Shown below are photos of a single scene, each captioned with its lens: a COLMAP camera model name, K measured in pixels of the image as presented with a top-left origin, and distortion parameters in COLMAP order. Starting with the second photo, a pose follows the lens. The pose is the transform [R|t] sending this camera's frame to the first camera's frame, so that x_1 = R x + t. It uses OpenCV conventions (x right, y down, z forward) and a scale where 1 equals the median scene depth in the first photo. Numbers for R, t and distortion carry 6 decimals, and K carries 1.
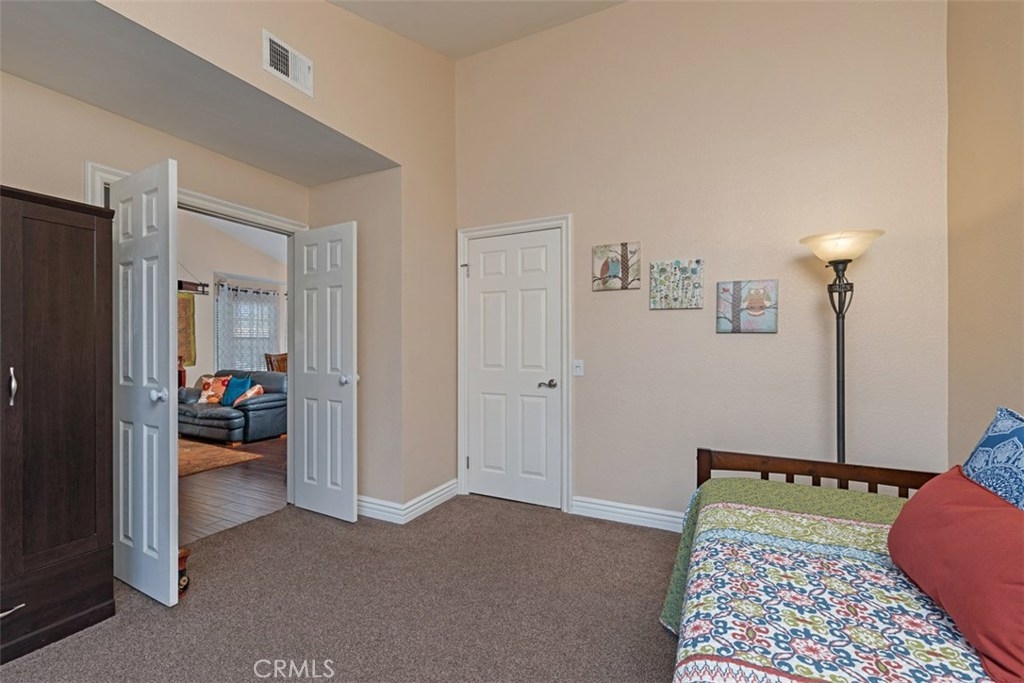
lens RADIAL K [[447.4, 0, 467.6], [0, 447.4, 343.9], [0, 0, 1]] dist [-0.000310, -0.000023]
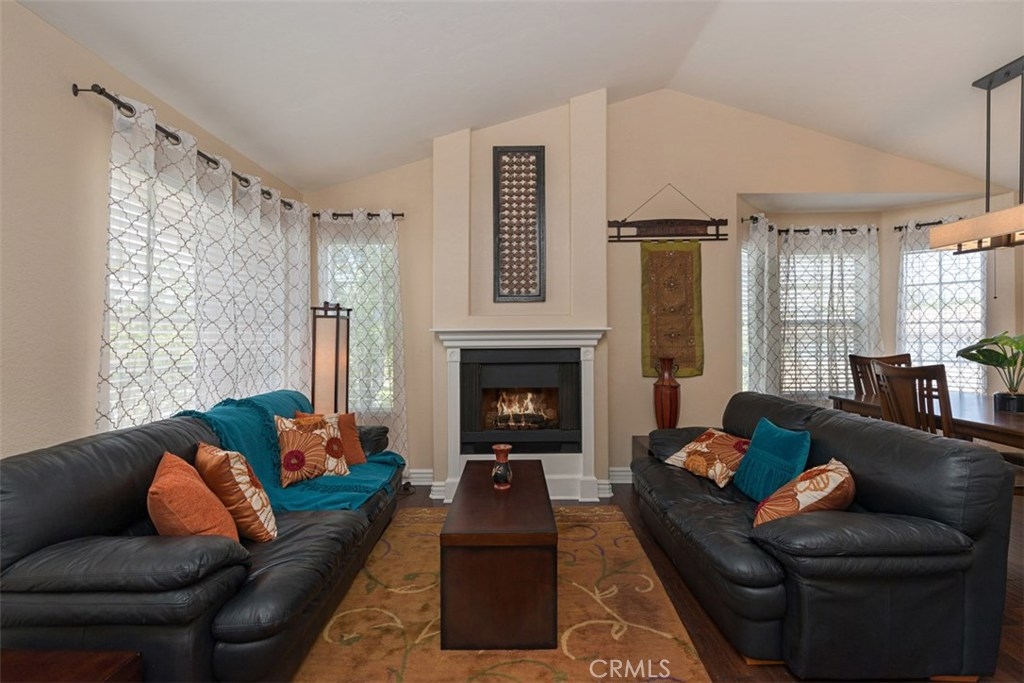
lens RADIAL K [[446.6, 0, 519.4], [0, 446.6, 338.3], [0, 0, 1]] dist [0.001830, 0.000491]
pose [[0.500321, 0.000442, -0.865840, -0.248111], [0.007075, 0.999964, 0.004599, 0.000450], [0.865811, -0.008427, 0.500300, 0.525937]]
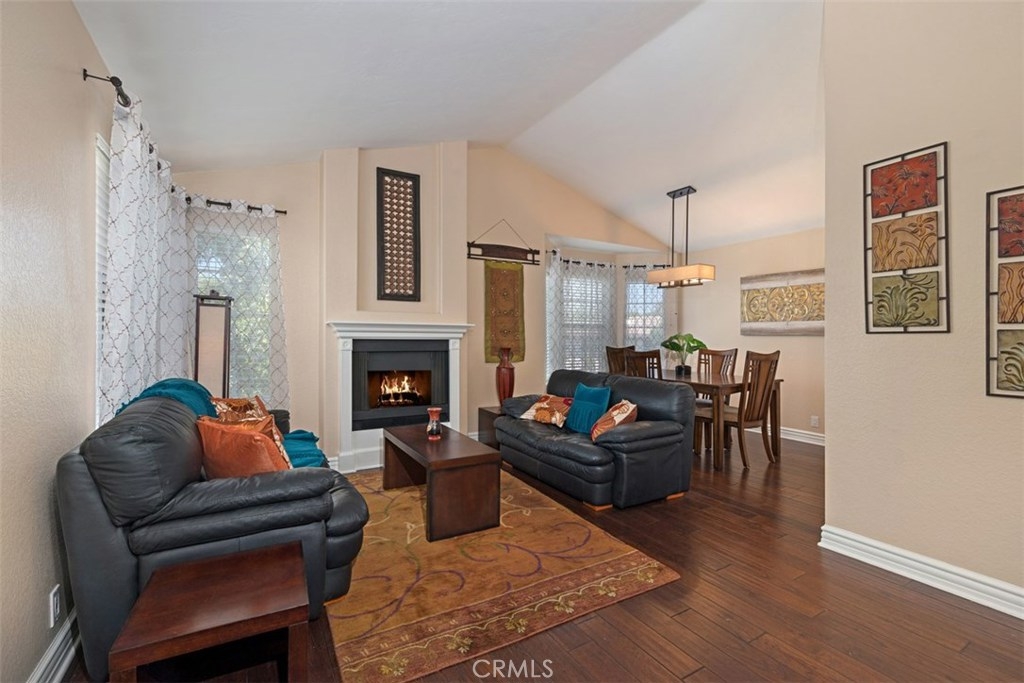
lens RADIAL K [[439.9, 0, 513.5], [0, 439.9, 336.2], [0, 0, 1]] dist [-0.001082, -0.000211]
pose [[0.865048, 0.008354, -0.501620, -0.250642], [-0.009809, 0.999952, -0.000263, 0.007662], [0.501593, 0.005148, 0.865088, 0.351789]]
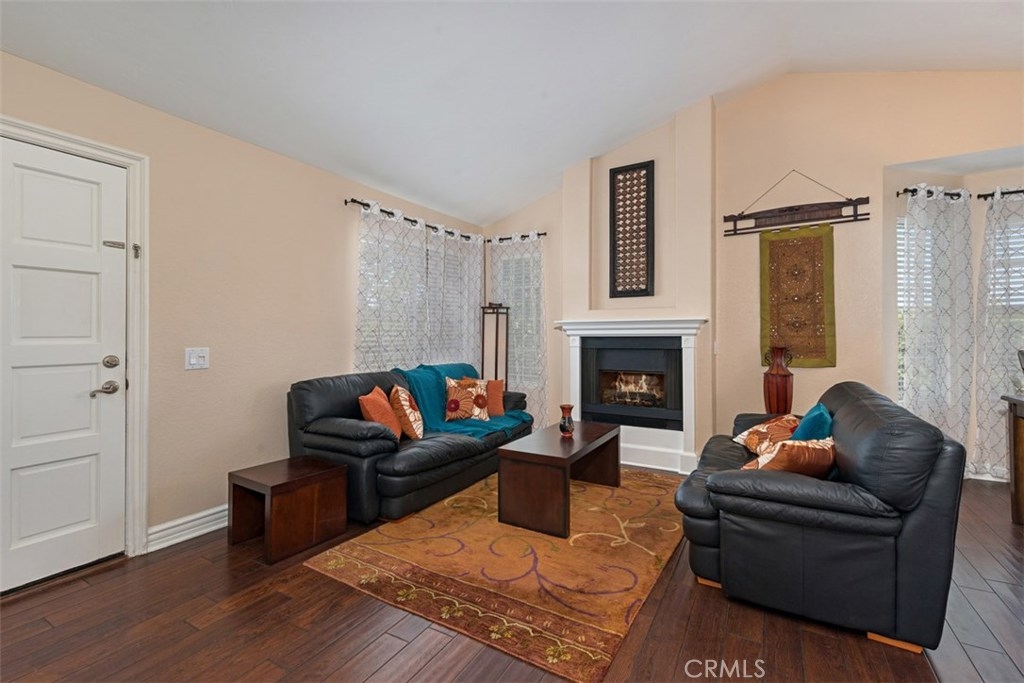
lens RADIAL K [[443.7, 0, 513.8], [0, 443.7, 330.5], [0, 0, 1]] dist [0.000869, -0.000169]
pose [[-0.009553, -0.007426, -0.999927, -0.104625], [0.006548, 0.999951, -0.007489, 0.008783], [0.999933, -0.006619, -0.009504, 0.622604]]
